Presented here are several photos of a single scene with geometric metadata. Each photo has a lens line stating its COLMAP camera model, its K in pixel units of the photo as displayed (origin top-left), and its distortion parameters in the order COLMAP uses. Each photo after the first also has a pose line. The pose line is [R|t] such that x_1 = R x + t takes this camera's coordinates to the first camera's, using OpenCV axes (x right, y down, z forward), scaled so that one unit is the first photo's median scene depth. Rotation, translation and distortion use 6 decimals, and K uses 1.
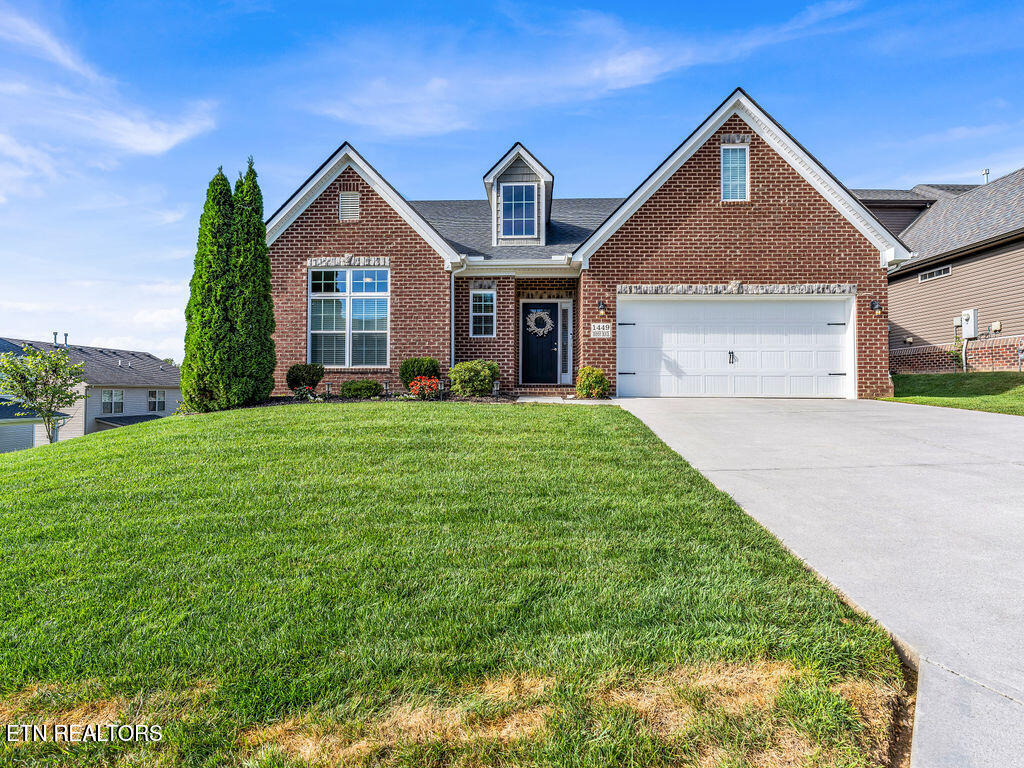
lens RADIAL K [[529.5, 0, 514.3], [0, 529.5, 379.4], [0, 0, 1]] dist [-0.005631, 0.002700]
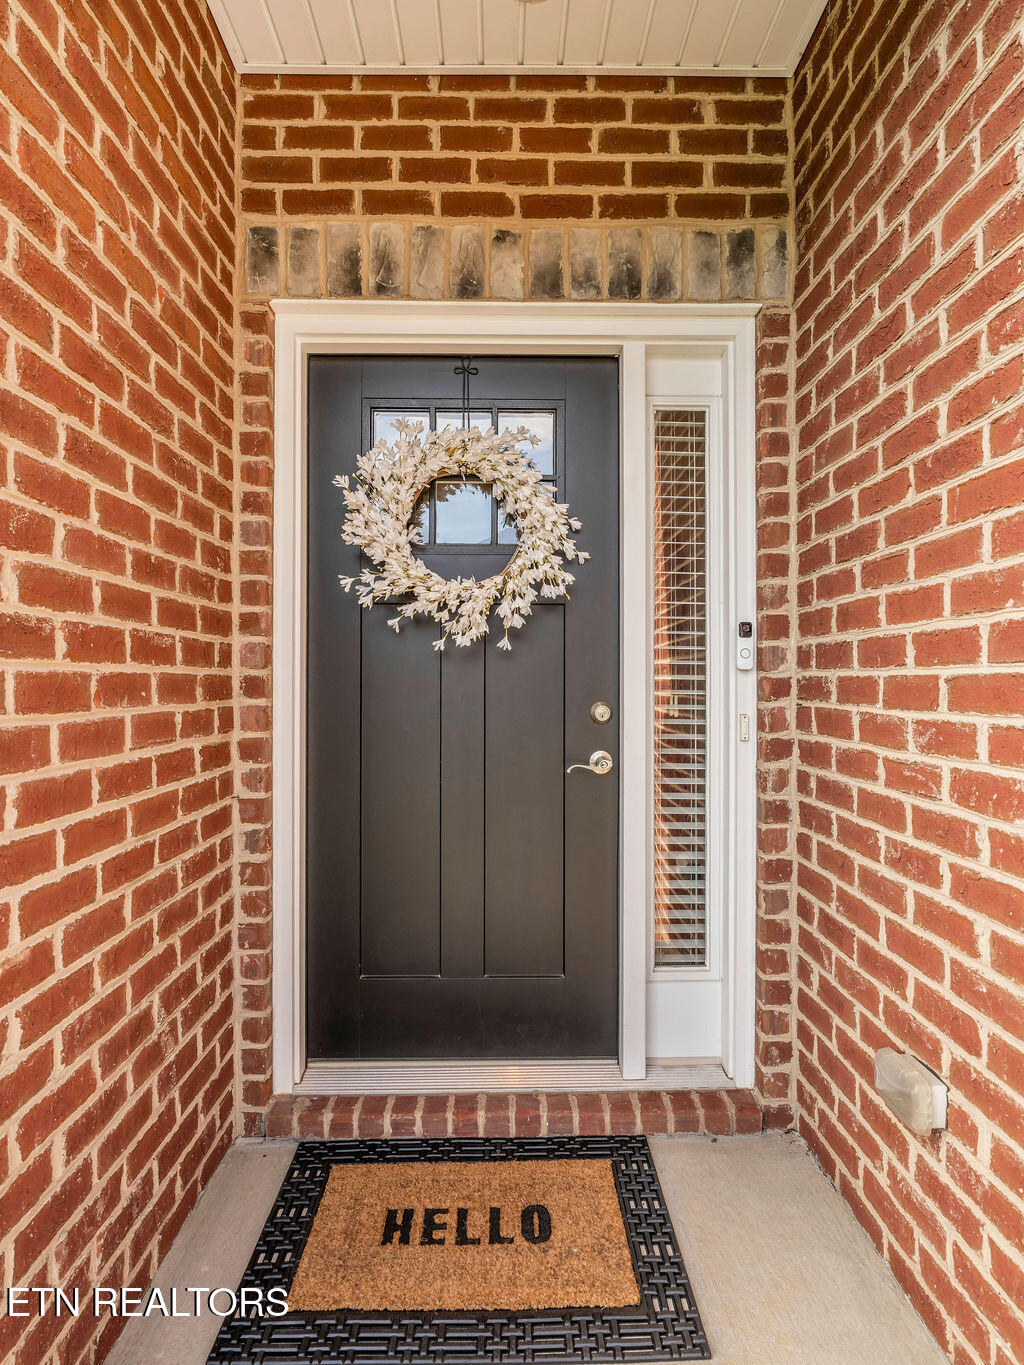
lens RADIAL K [[705.8, 0, 513.2], [0, 705.8, 681.8], [0, 0, 1]] dist [-0.005631, 0.002700]
pose [[0.998977, -0.005514, 0.044876, 0.062790], [0.004901, 0.999893, 0.013752, -0.091903], [-0.044947, -0.013518, 0.998898, 1.023438]]
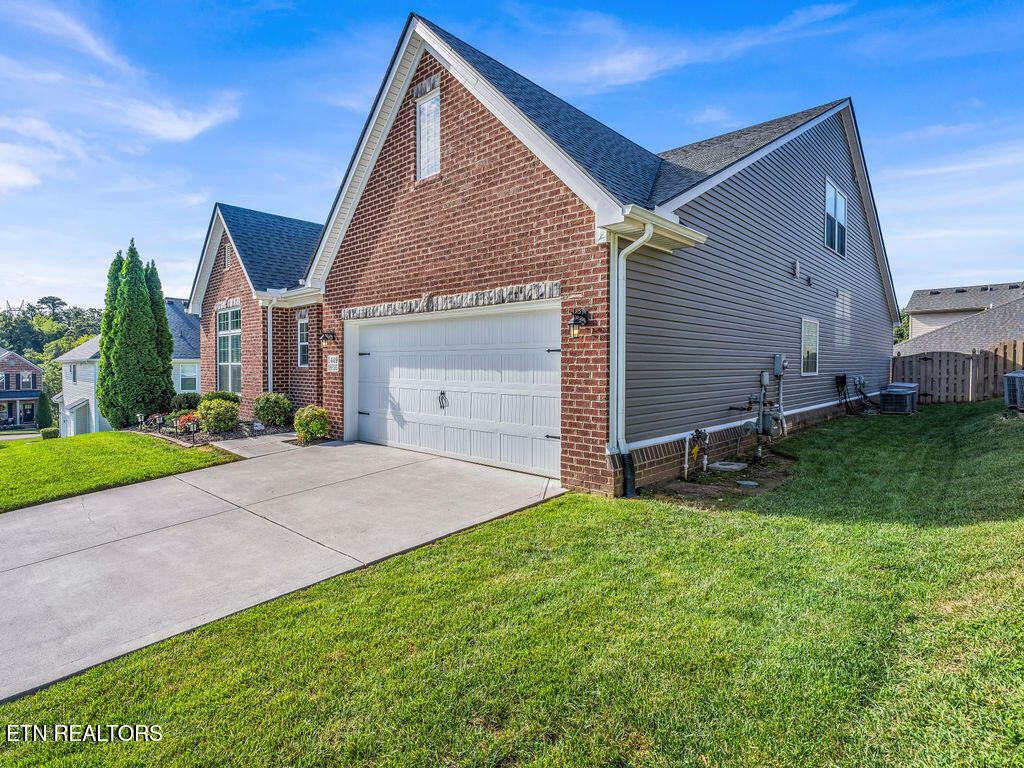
lens RADIAL K [[529.5, 0, 520.1], [0, 529.5, 373.1], [0, 0, 1]] dist [-0.005631, 0.002700]
pose [[0.758815, 0.009796, -0.651232, 0.972607], [0.012381, 0.999489, 0.029461, -0.099463], [0.651188, -0.030418, 0.758307, 0.546230]]
